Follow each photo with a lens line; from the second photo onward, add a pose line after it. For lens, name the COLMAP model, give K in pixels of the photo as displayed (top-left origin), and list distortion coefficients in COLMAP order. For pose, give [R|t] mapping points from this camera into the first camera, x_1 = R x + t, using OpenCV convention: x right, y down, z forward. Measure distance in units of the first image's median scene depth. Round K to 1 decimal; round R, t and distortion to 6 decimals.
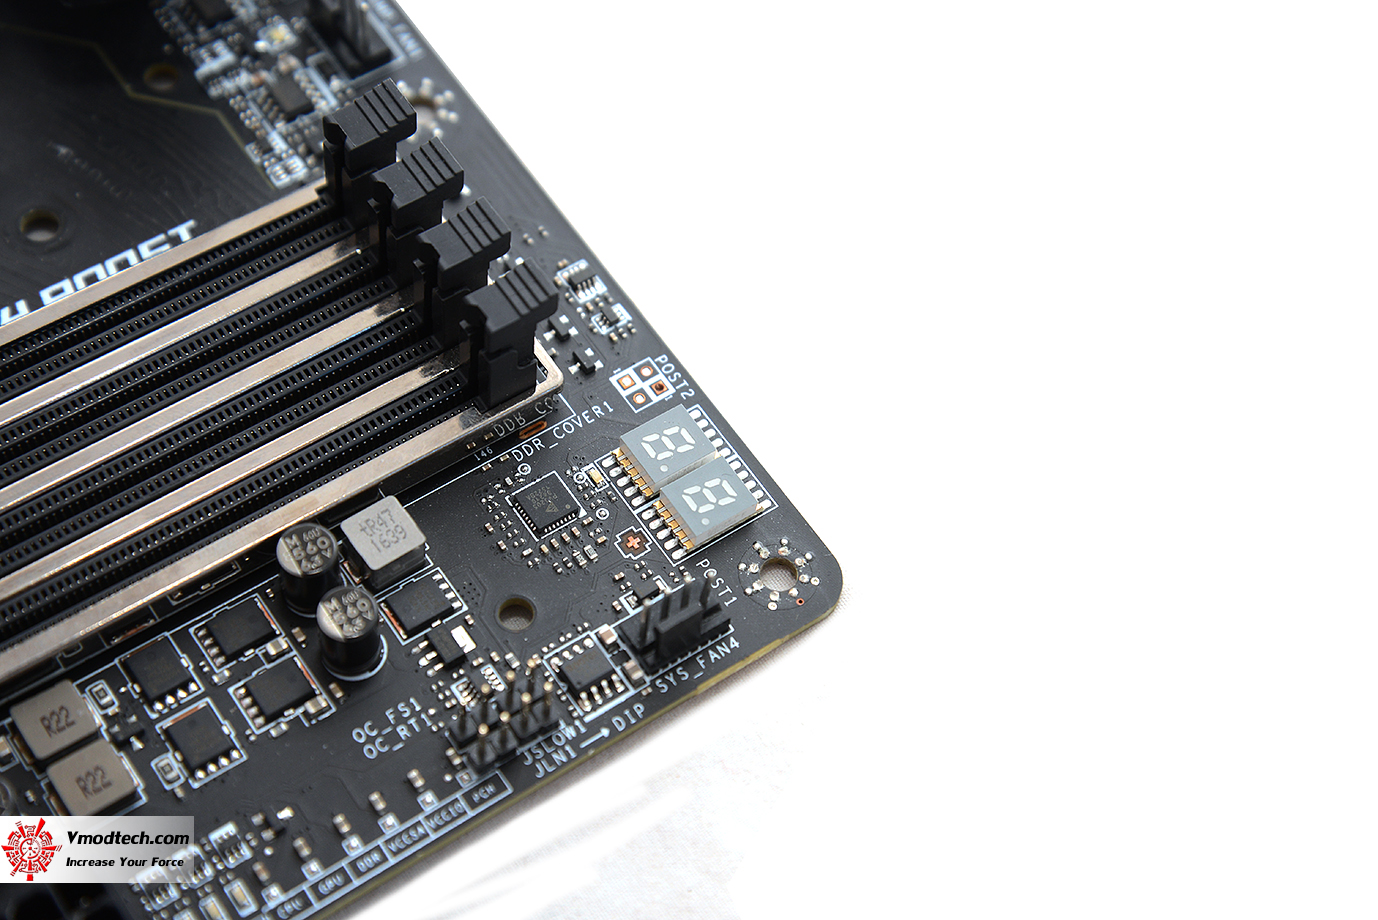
lens RADIAL K [[2526.1, 0, 682.4], [0, 2526.1, 470.2], [0, 0, 1]] dist [0.238517, 0.000000]
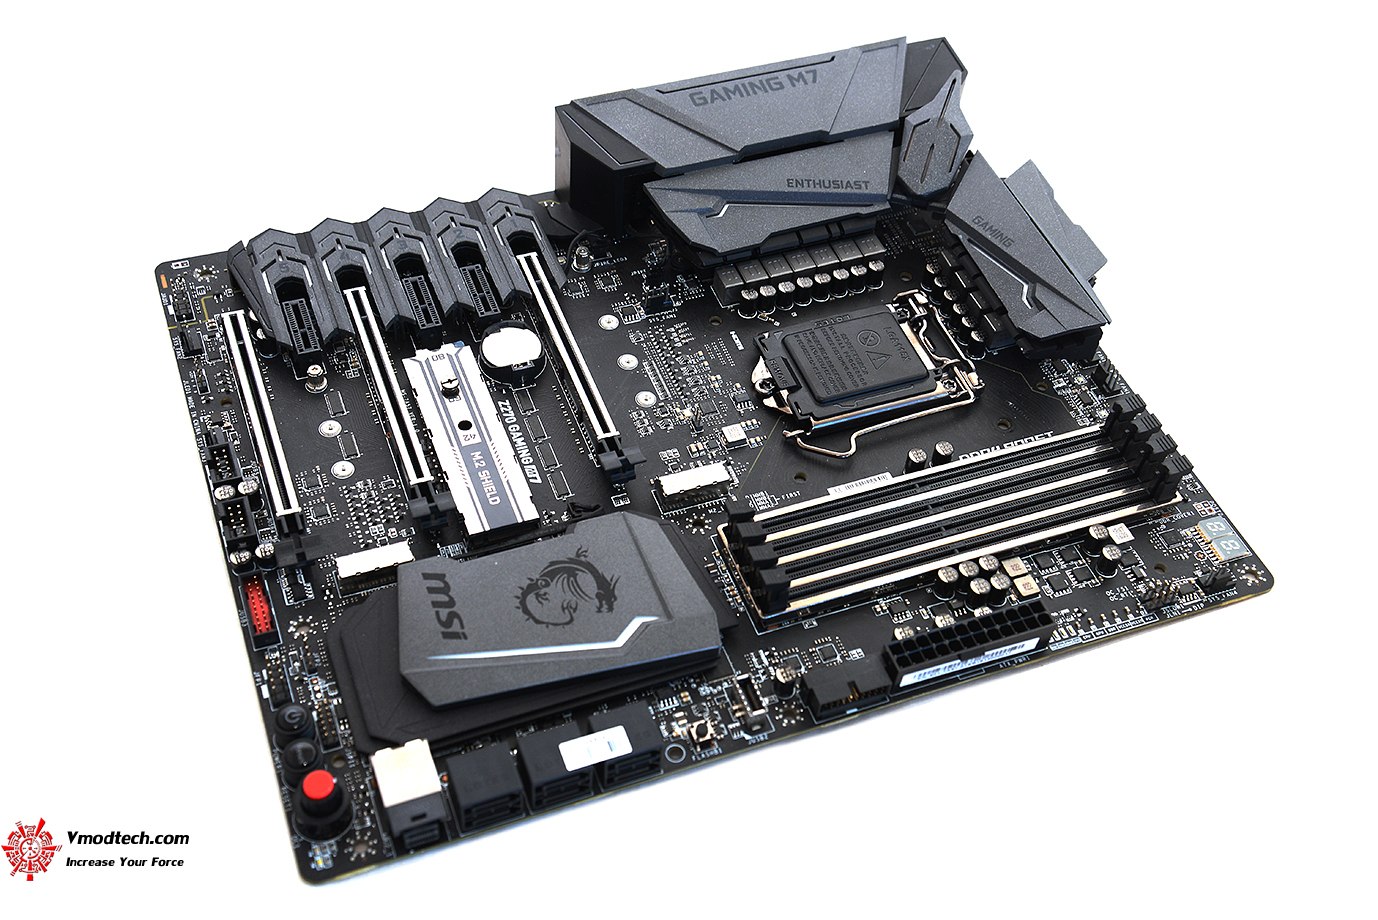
lens RADIAL K [[1542.7, 0, 672.5], [0, 1542.7, 461.6], [0, 0, 1]] dist [0.095559, 0.000000]
pose [[0.970873, 0.173744, -0.164981, -0.343324], [-0.200398, 0.966280, -0.161690, 0.347275], [0.131326, 0.190042, 0.972953, -0.895370]]
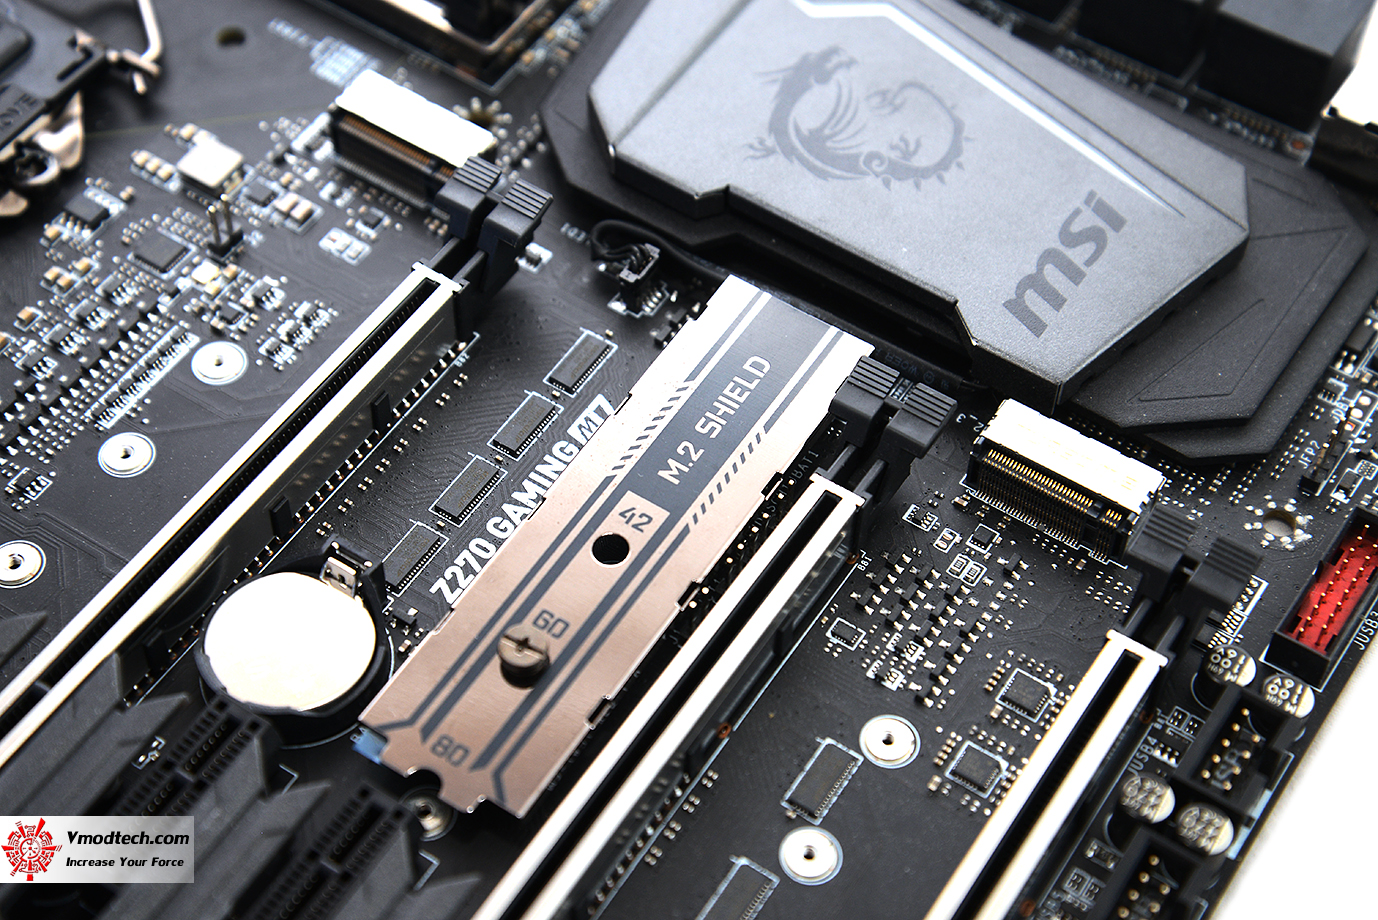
lens RADIAL K [[2448.9, 0, 679.5], [0, 2448.9, 457.4], [0, 0, 1]] dist [0.271961, 0.000000]
pose [[-0.372671, -0.795729, 0.477422, -1.423920], [0.776098, 0.014774, 0.630439, -0.637799], [-0.508712, 0.605473, 0.612058, 0.156730]]
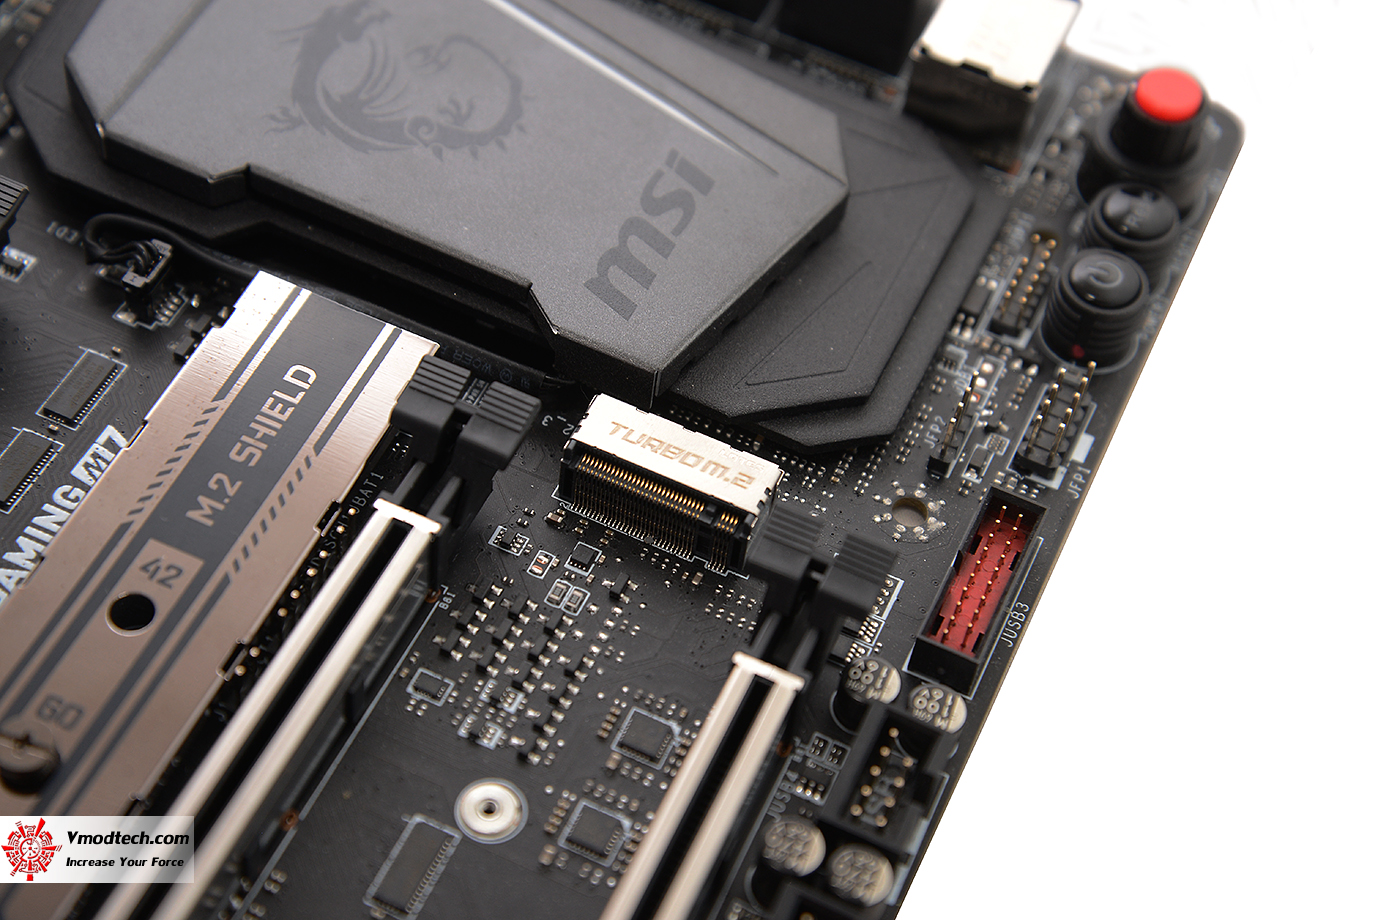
lens RADIAL K [[2519.1, 0, 674.7], [0, 2519.1, 447.9], [0, 0, 1]] dist [0.279918, 0.000000]
pose [[-0.505929, -0.756147, 0.415064, -1.360300], [0.664907, -0.035338, 0.746090, -0.526572], [-0.549486, 0.653447, 0.520646, 0.239010]]
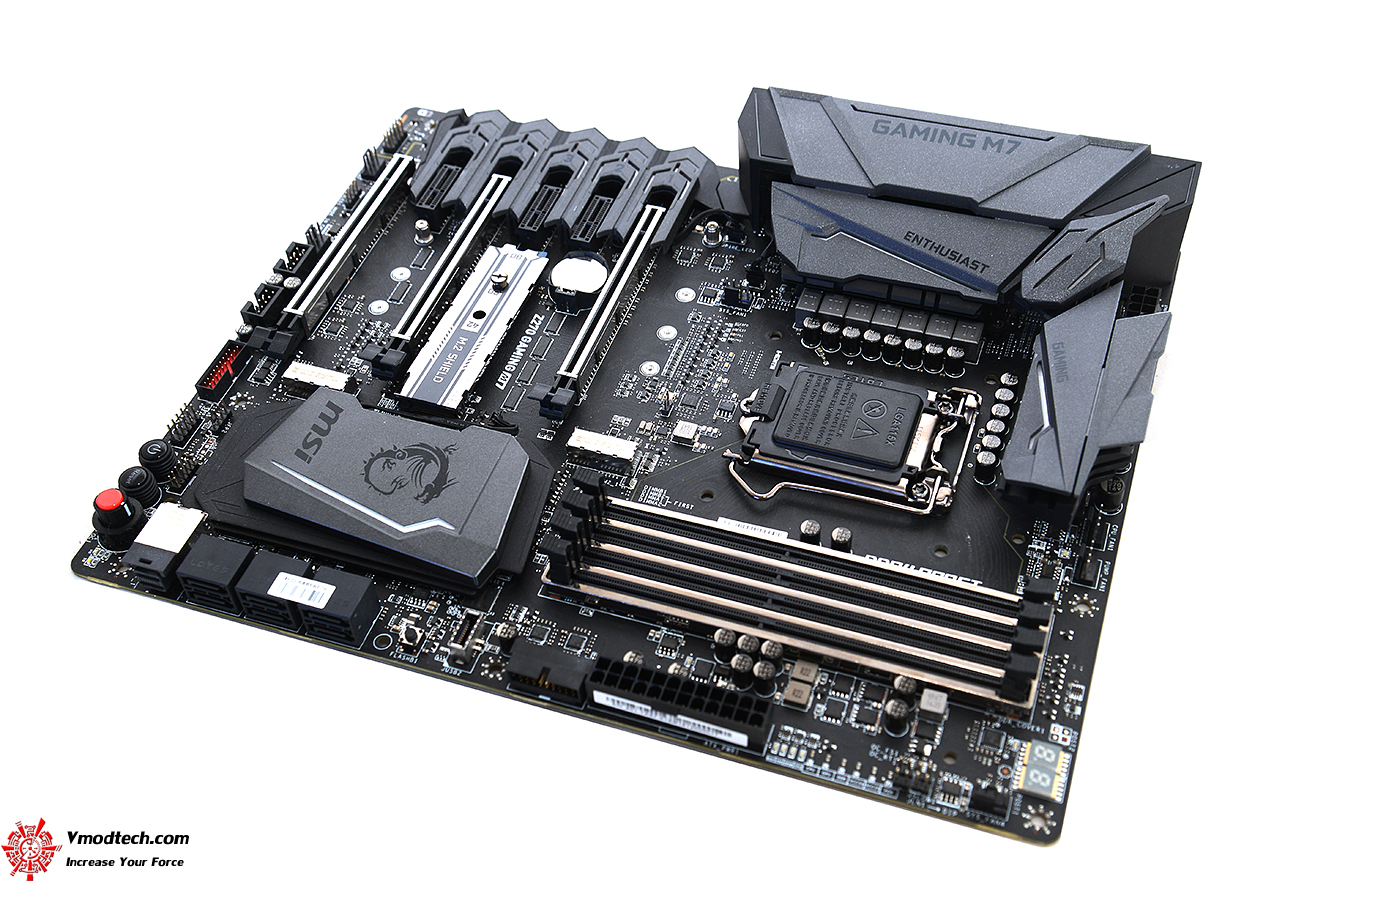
lens RADIAL K [[1542.7, 0, 677.8], [0, 1542.7, 459.8], [0, 0, 1]] dist [0.095559, 0.000000]
pose [[0.587865, 0.543026, -0.599615, 0.564488], [-0.649288, 0.758853, 0.050671, -0.075938], [0.482535, 0.359535, 0.798683, -0.532730]]
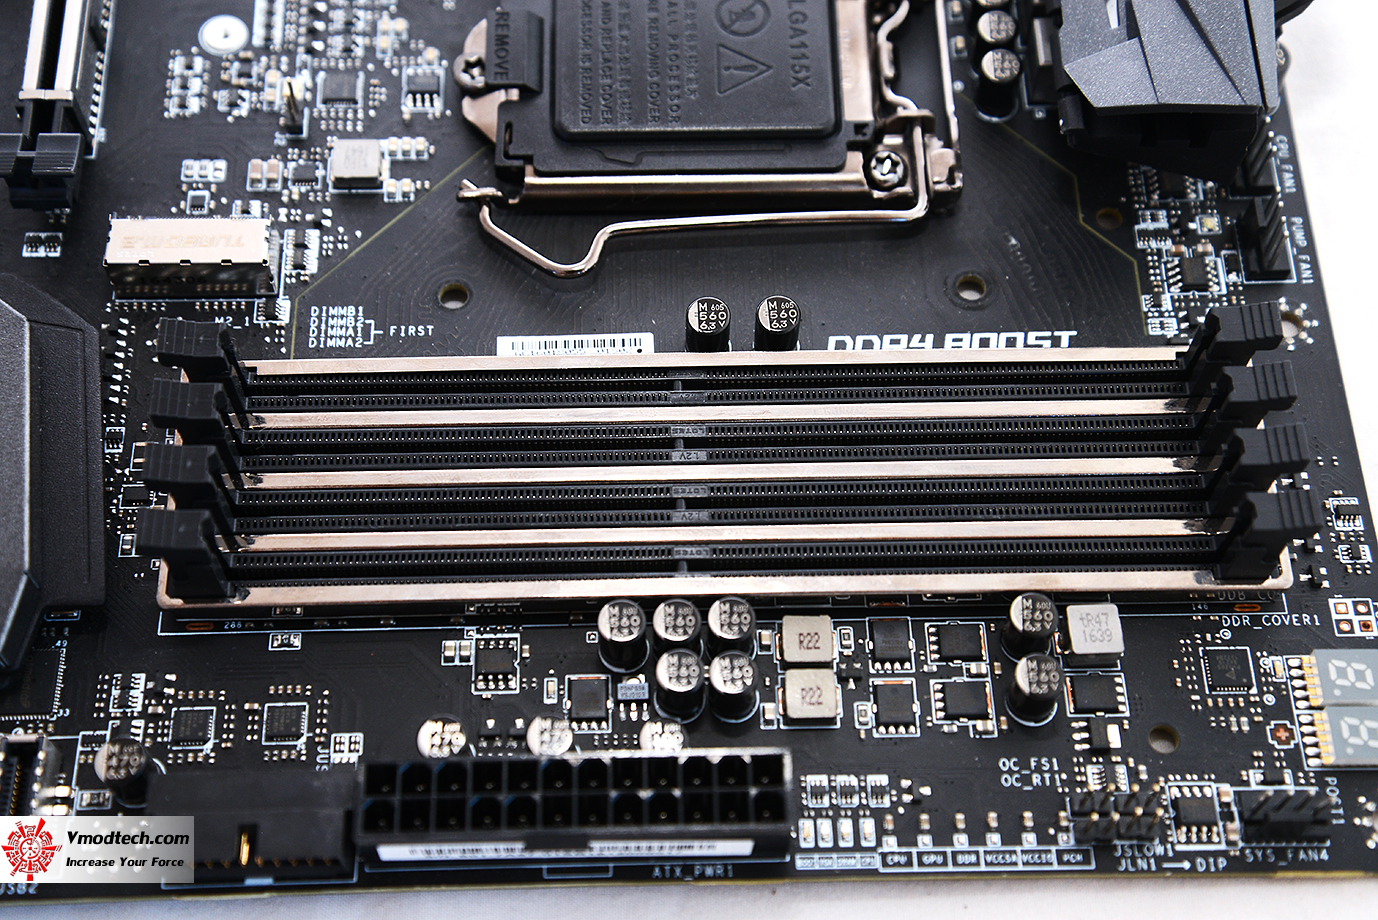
lens RADIAL K [[1912.7, 0, 678.2], [0, 1912.7, 456.5], [0, 0, 1]] dist [0.133598, 0.000000]
pose [[0.835368, 0.453845, -0.310138, -0.033321], [-0.445497, 0.889490, 0.101686, -0.055374], [0.322015, 0.053220, 0.945238, 0.030899]]
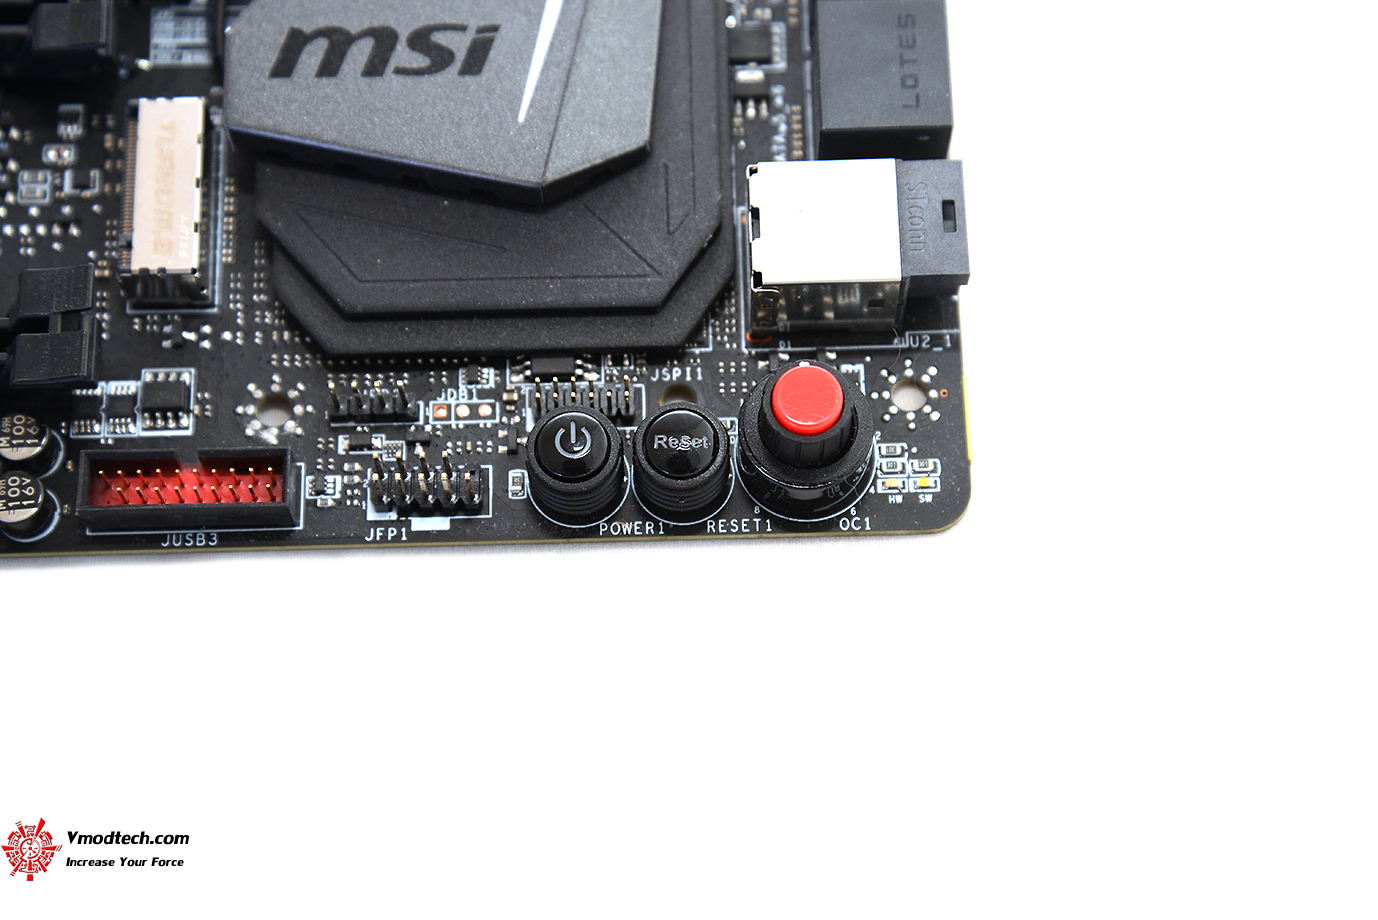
lens RADIAL K [[2526.1, 0, 695.9], [0, 2526.1, 461.9], [0, 0, 1]] dist [0.238517, 0.000000]
pose [[0.545301, -0.808159, 0.222544, -1.153023], [0.747248, 0.588962, 0.307805, 0.140996], [-0.379826, -0.001551, 0.925057, -0.325885]]
